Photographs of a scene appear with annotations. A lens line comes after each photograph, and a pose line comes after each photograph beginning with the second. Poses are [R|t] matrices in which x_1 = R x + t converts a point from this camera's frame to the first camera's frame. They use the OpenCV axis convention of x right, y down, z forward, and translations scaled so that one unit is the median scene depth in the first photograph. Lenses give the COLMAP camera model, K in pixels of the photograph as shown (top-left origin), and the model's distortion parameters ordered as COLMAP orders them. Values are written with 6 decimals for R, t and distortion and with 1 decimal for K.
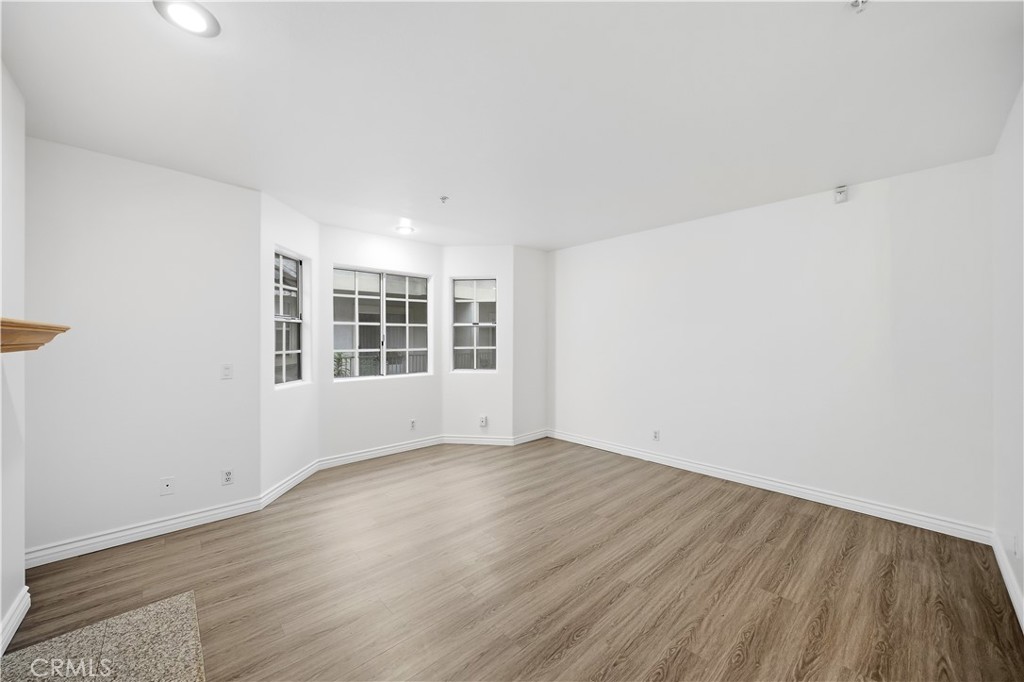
lens RADIAL K [[386.3, 0, 507.0], [0, 386.3, 341.6], [0, 0, 1]] dist [0.003234, 0.001138]
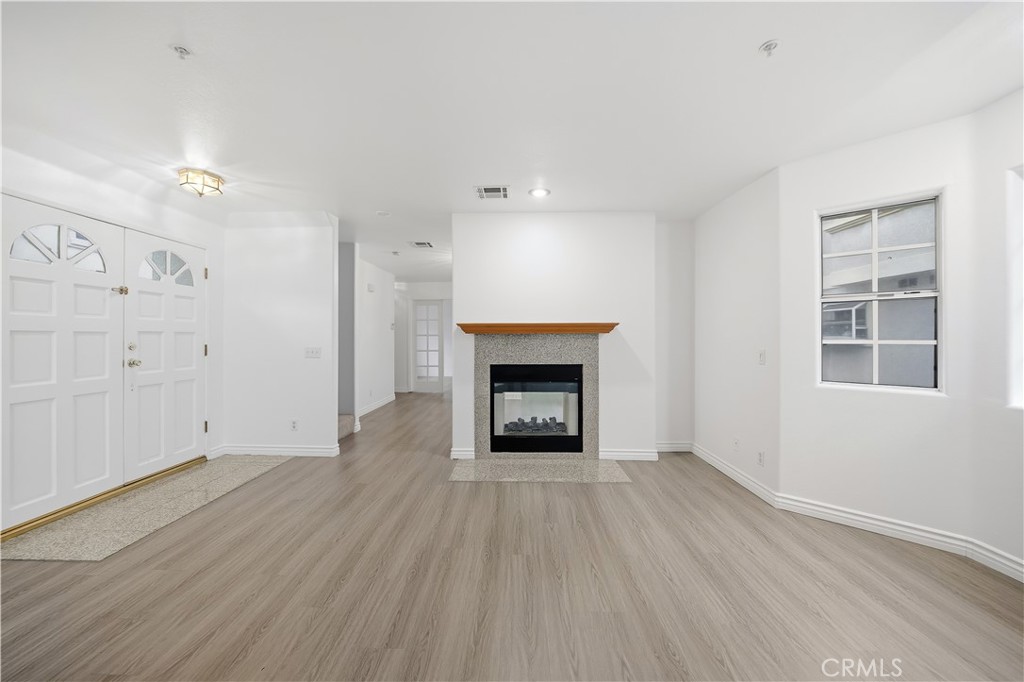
lens RADIAL K [[386.3, 0, 506.9], [0, 386.3, 336.9], [0, 0, 1]] dist [0.003234, 0.001138]
pose [[-0.692226, -0.002353, -0.721677, 0.708961], [-0.005300, 0.999984, 0.001824, 0.033824], [0.721661, 0.005087, -0.692227, 1.710400]]
